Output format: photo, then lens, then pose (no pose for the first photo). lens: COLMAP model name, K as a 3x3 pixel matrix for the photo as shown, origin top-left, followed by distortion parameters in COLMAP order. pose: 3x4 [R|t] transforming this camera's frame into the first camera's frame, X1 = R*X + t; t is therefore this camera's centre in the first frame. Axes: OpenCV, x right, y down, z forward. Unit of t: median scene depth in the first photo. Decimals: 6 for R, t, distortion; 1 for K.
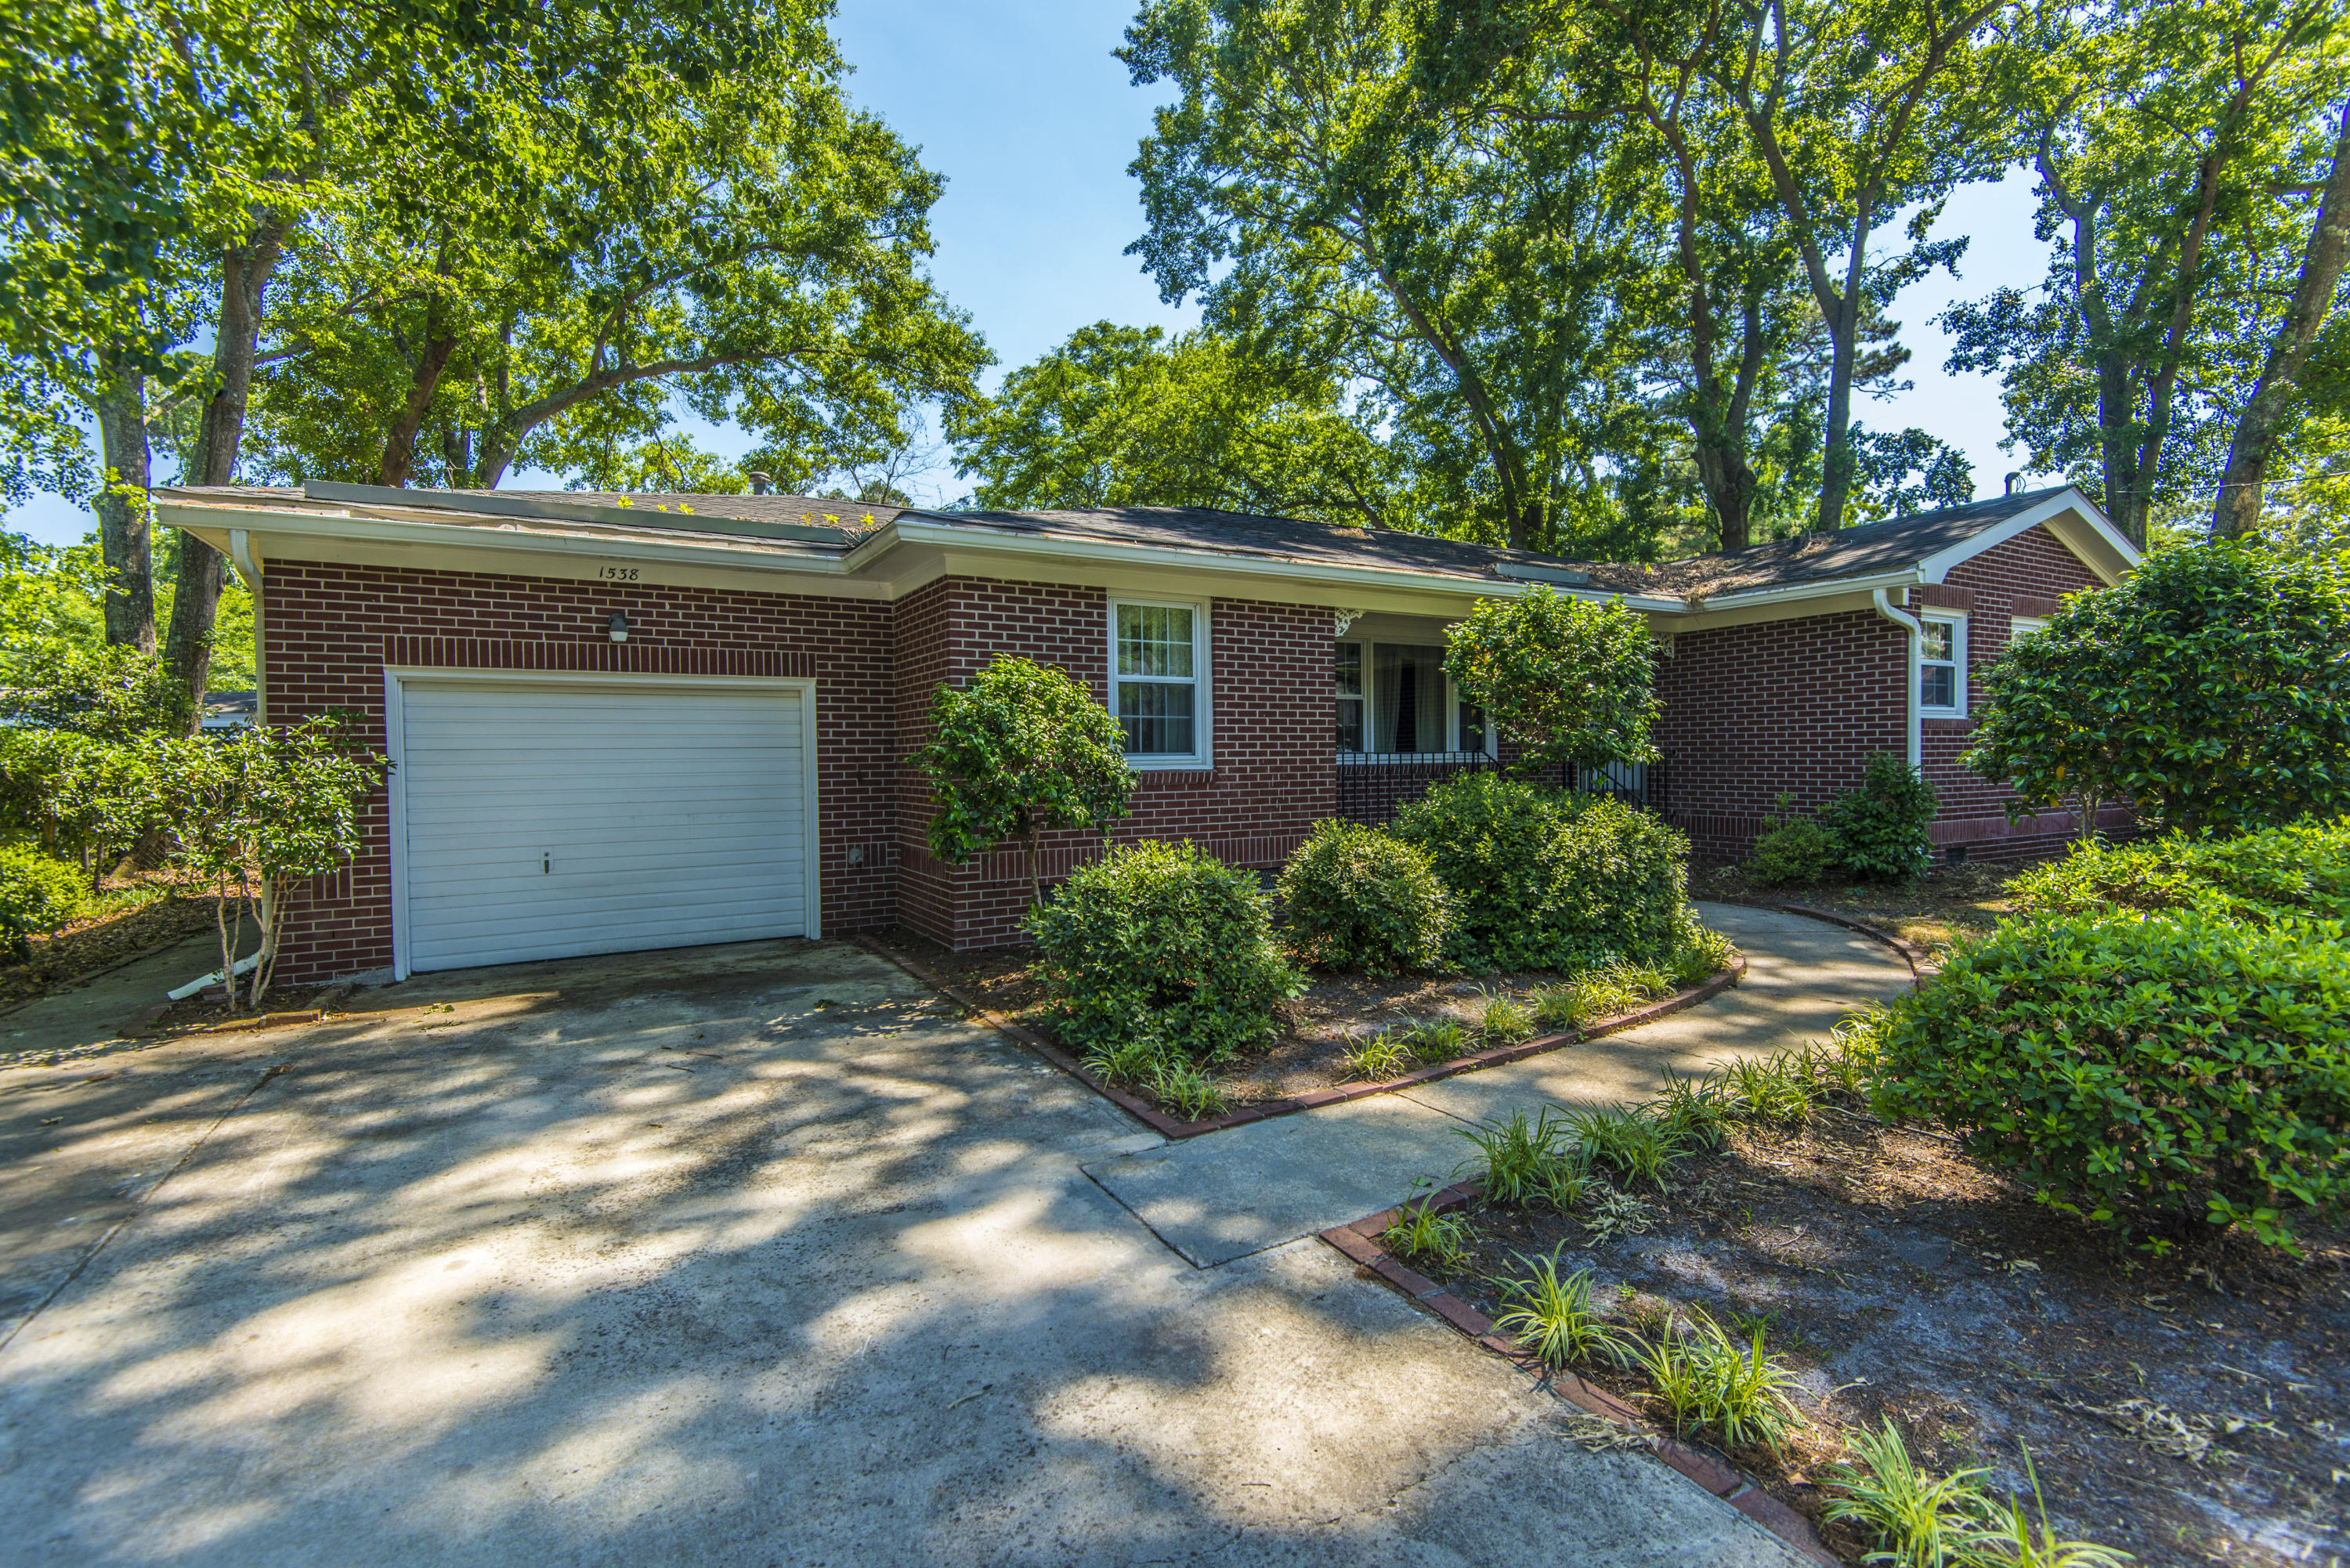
lens RADIAL K [[1114.4, 0, 1258.4], [0, 1114.4, 788.1], [0, 0, 1]] dist [-0.000746, -0.004166]
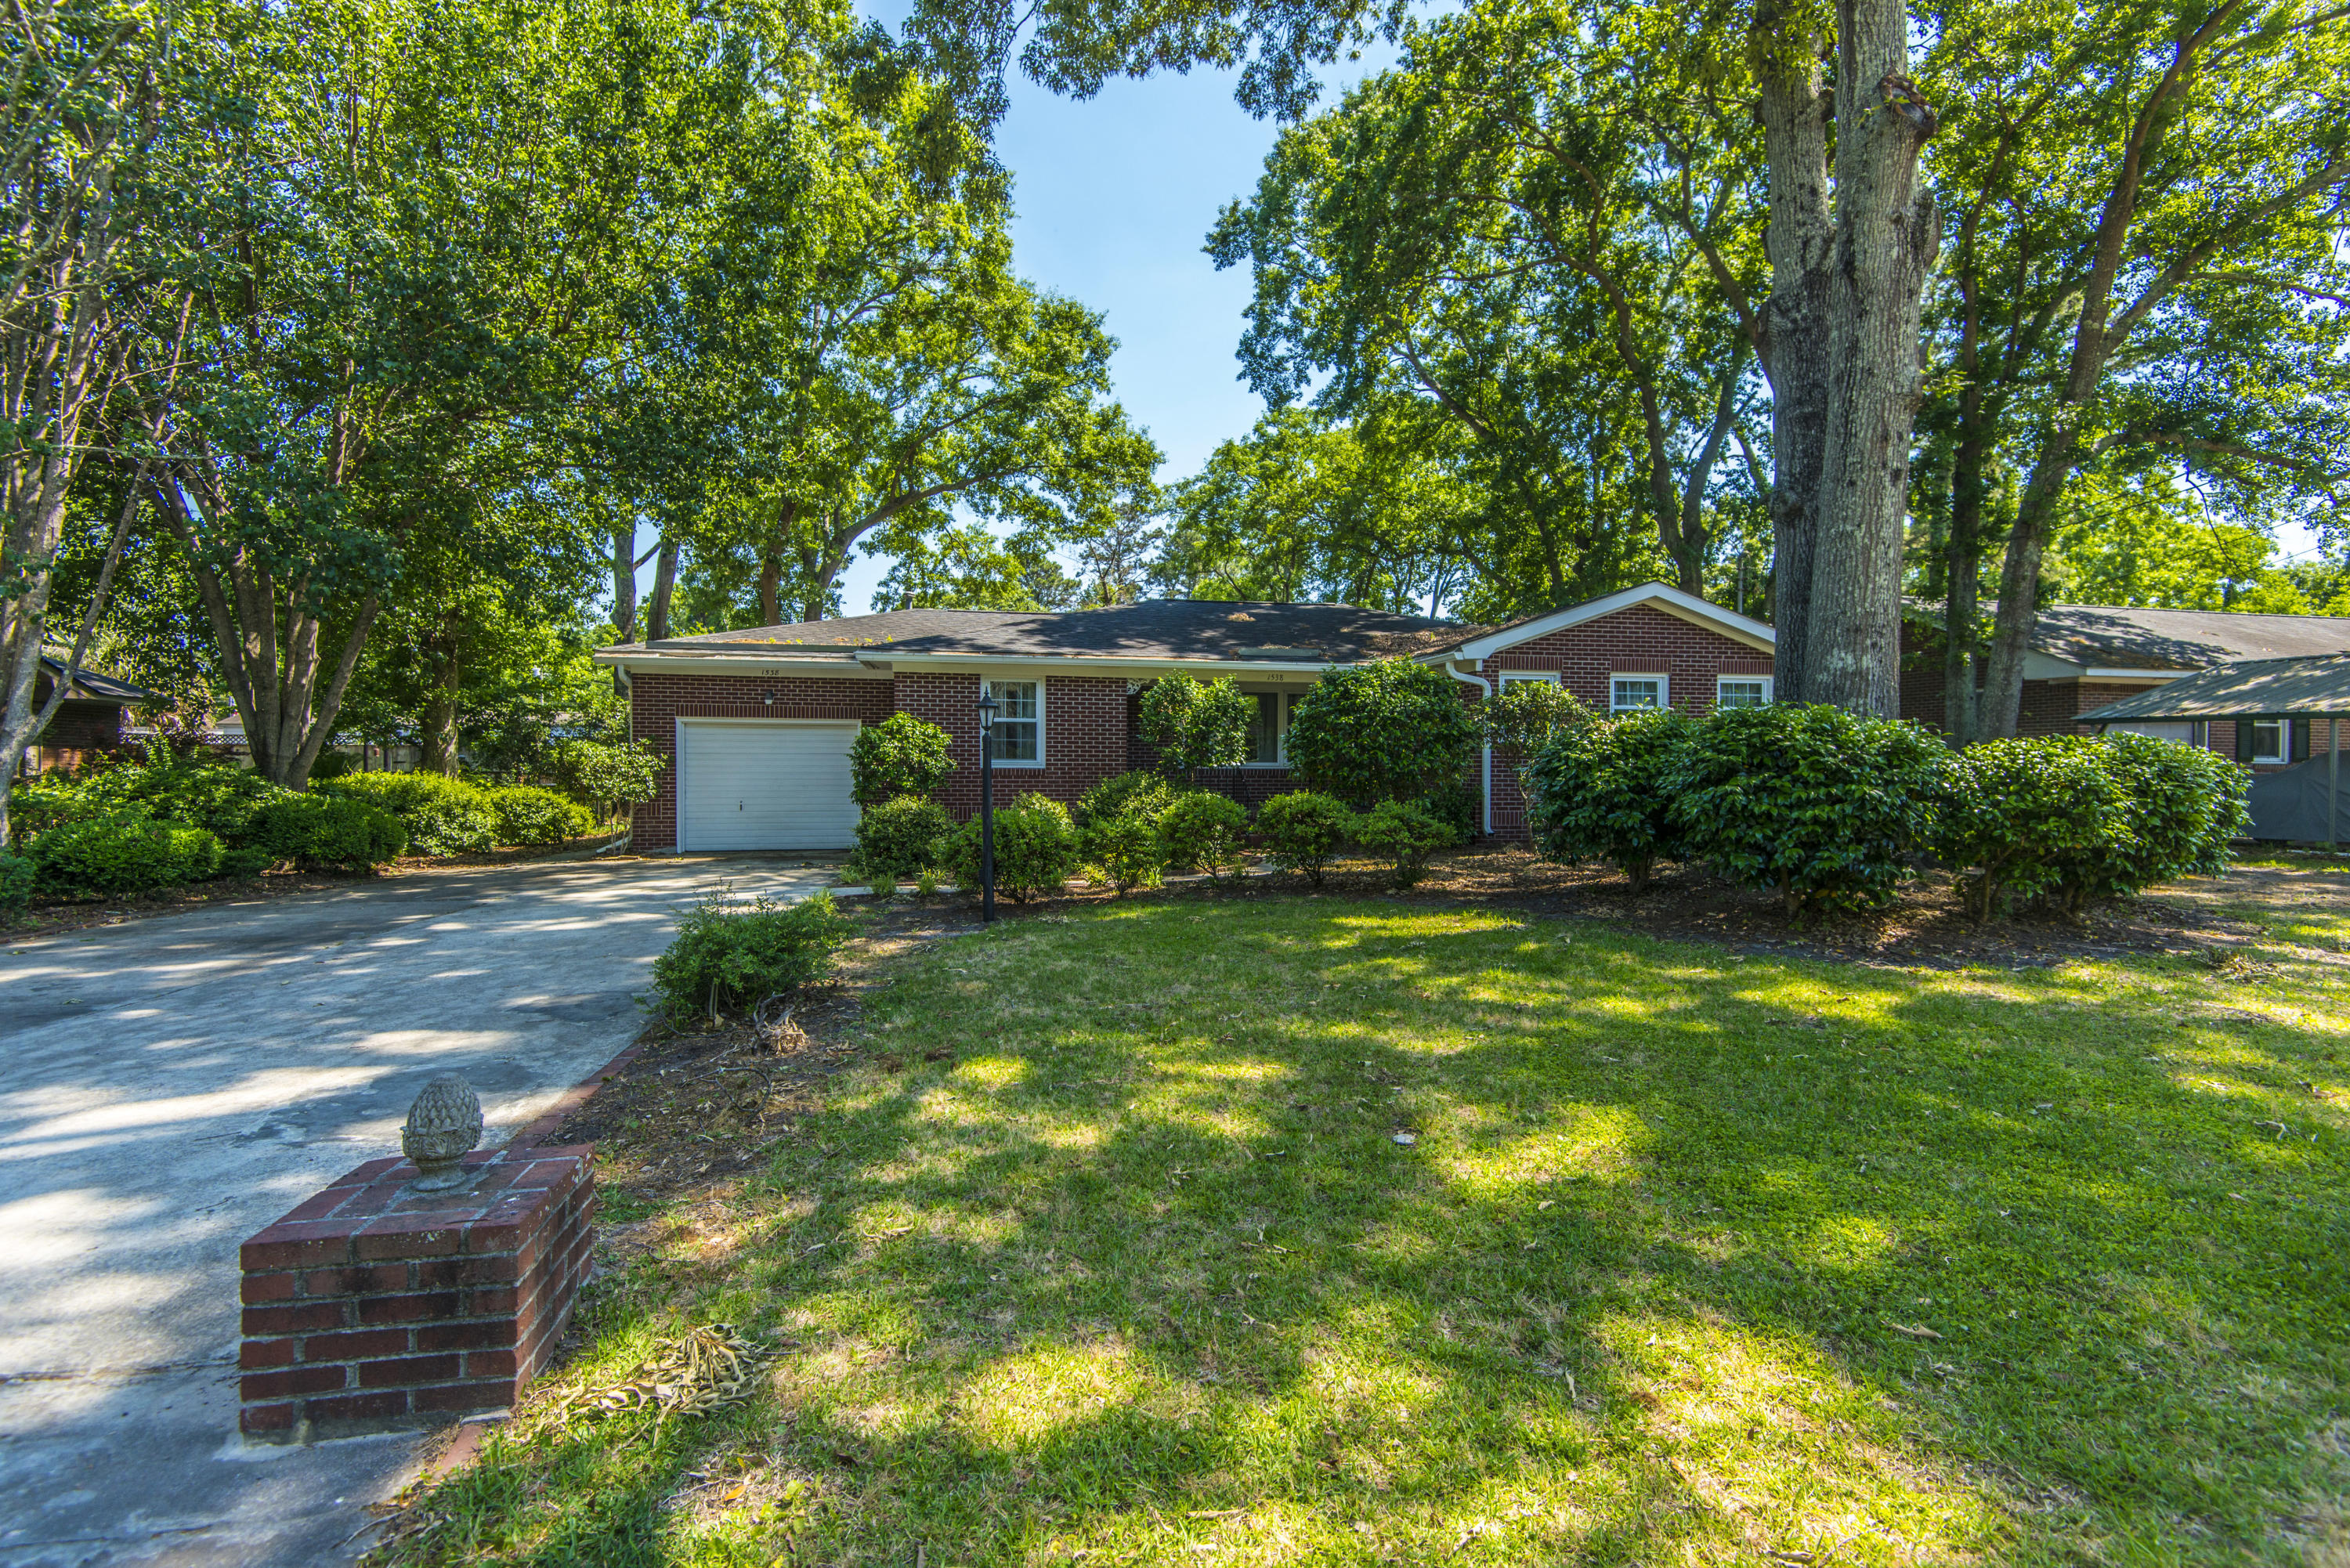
lens RADIAL K [[1060.1, 0, 1179.2], [0, 1060.1, 776.2], [0, 0, 1]] dist [0.021453, -0.011640]
pose [[0.939439, 0.017650, -0.342262, 0.254791], [-0.023580, 0.999635, -0.013173, 0.004999], [0.341904, 0.020445, 0.939512, -0.193012]]
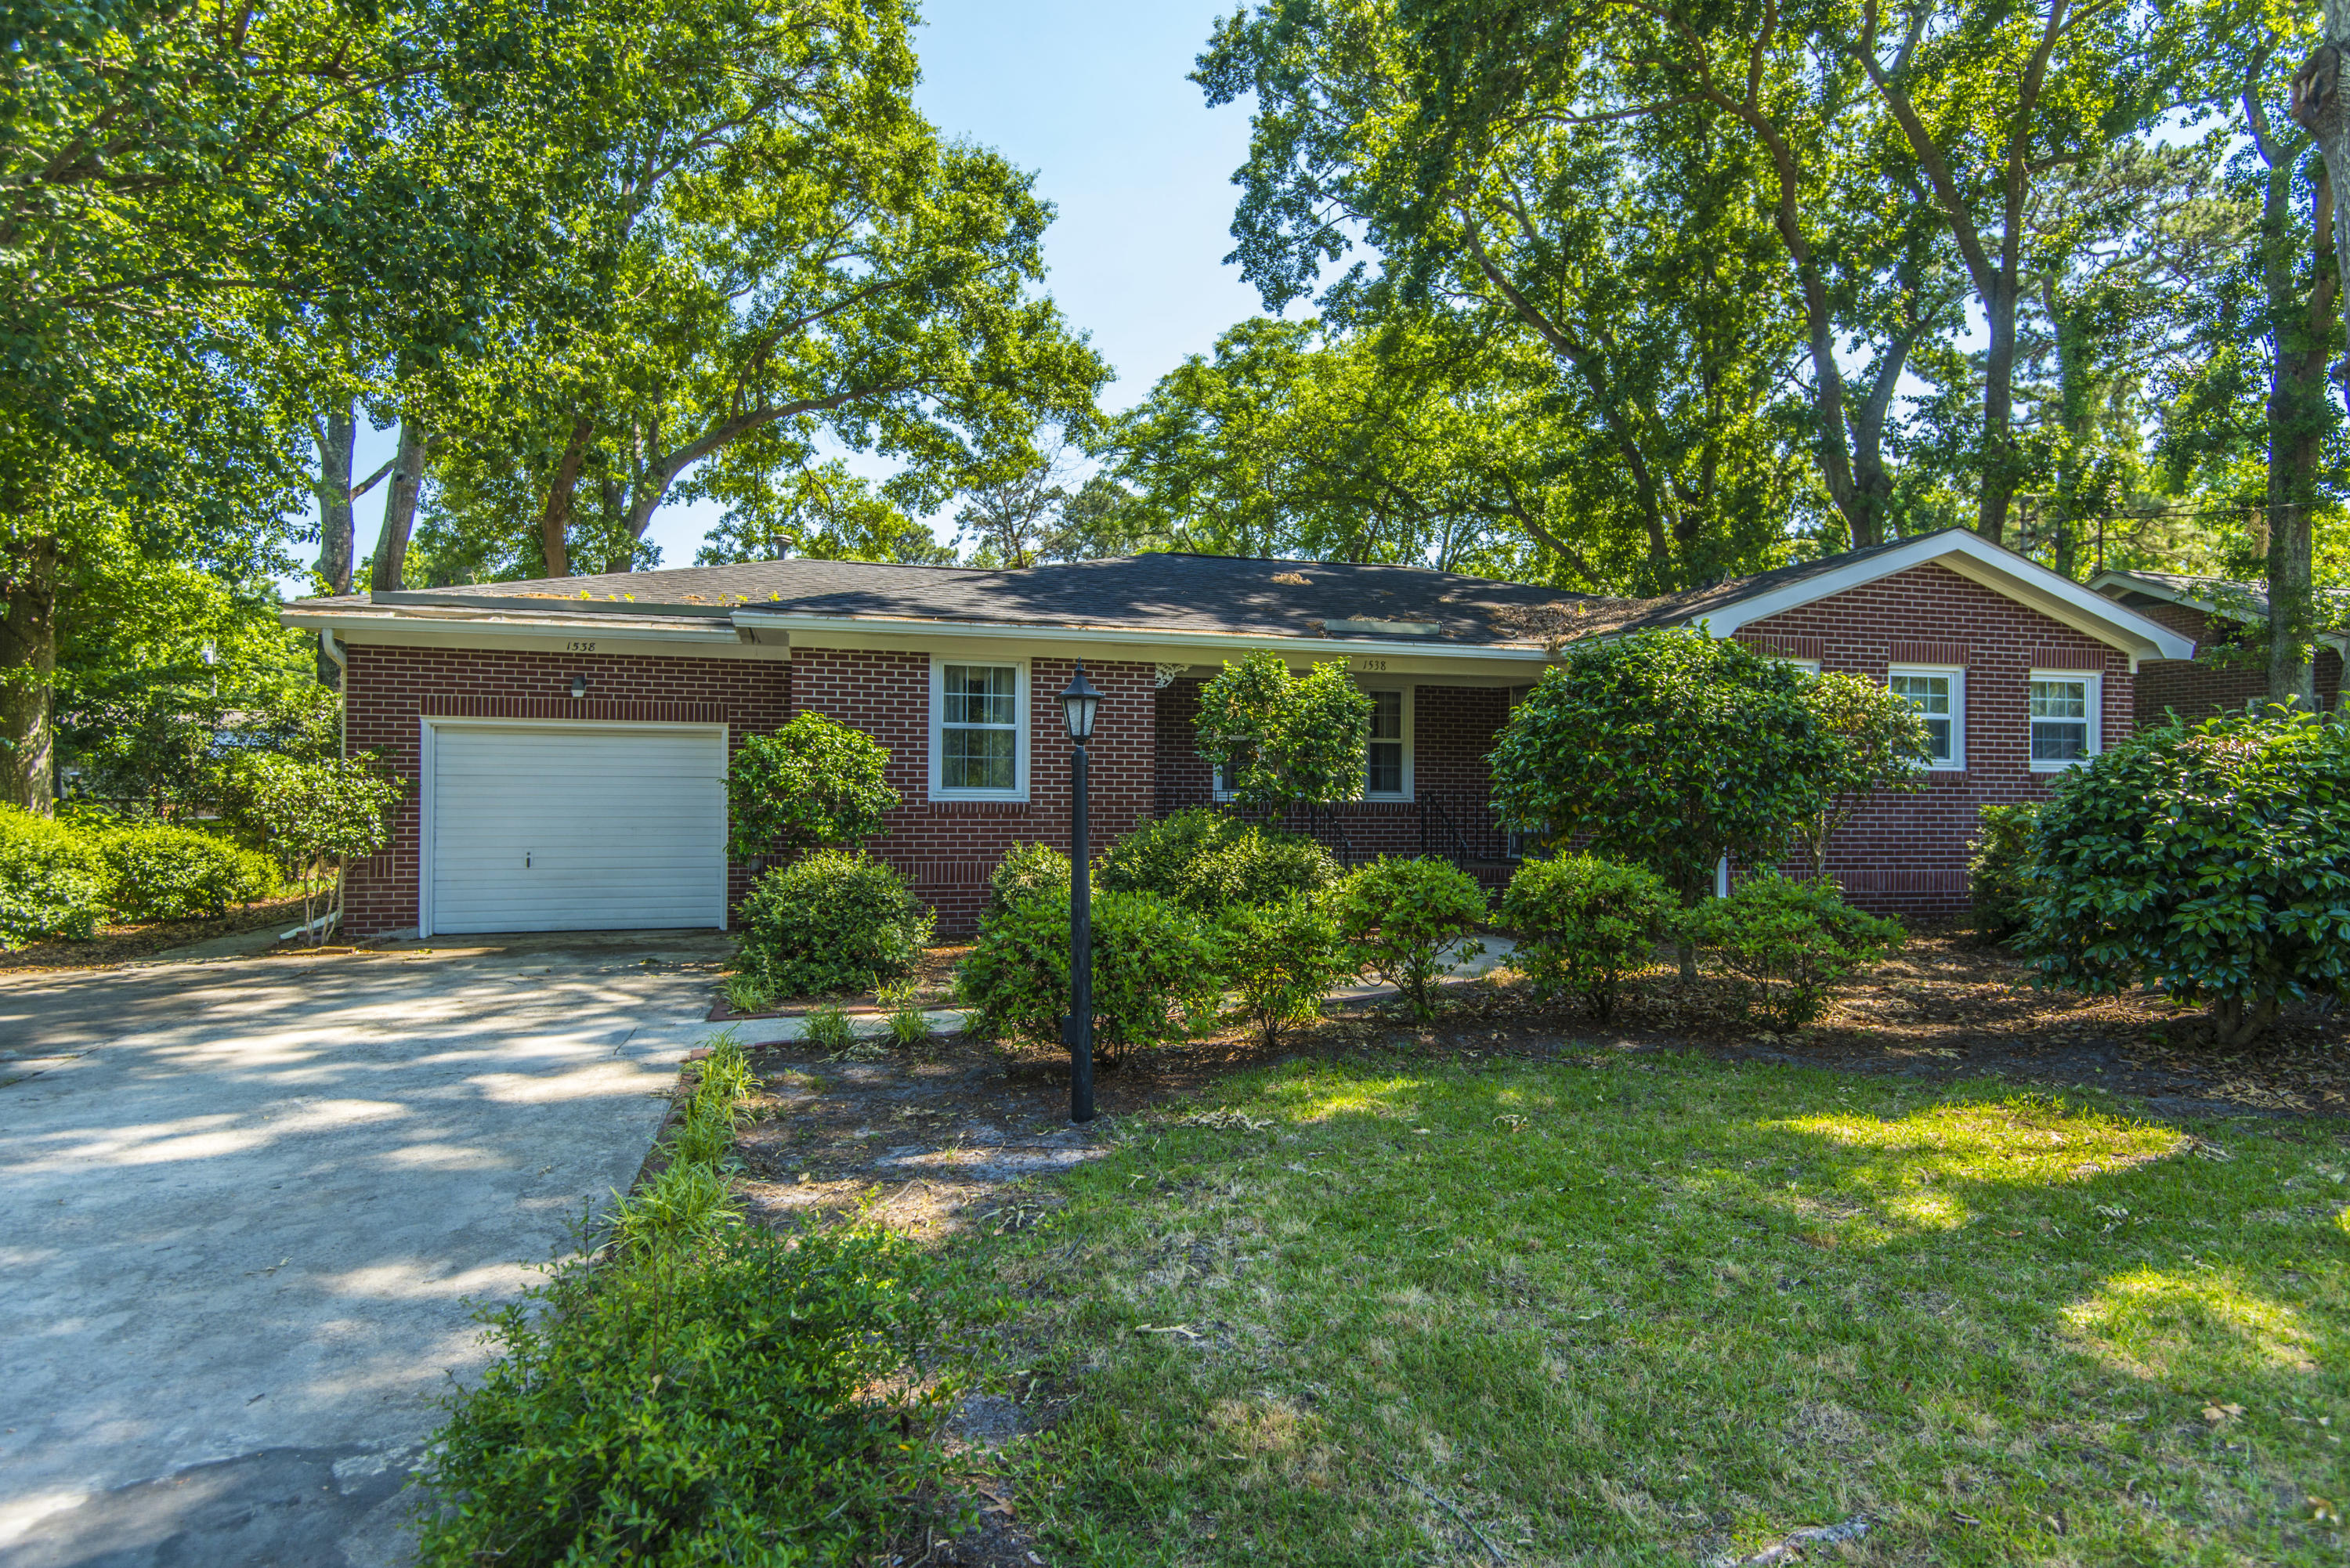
lens RADIAL K [[1339.1, 0, 1191.0], [0, 1339.1, 778.1], [0, 0, 1]] dist [0.023462, -0.012470]
pose [[0.965454, 0.017601, -0.259977, 0.162212], [-0.027208, 0.999072, -0.033400, 0.000271], [0.259147, 0.039319, 0.965037, -0.107796]]
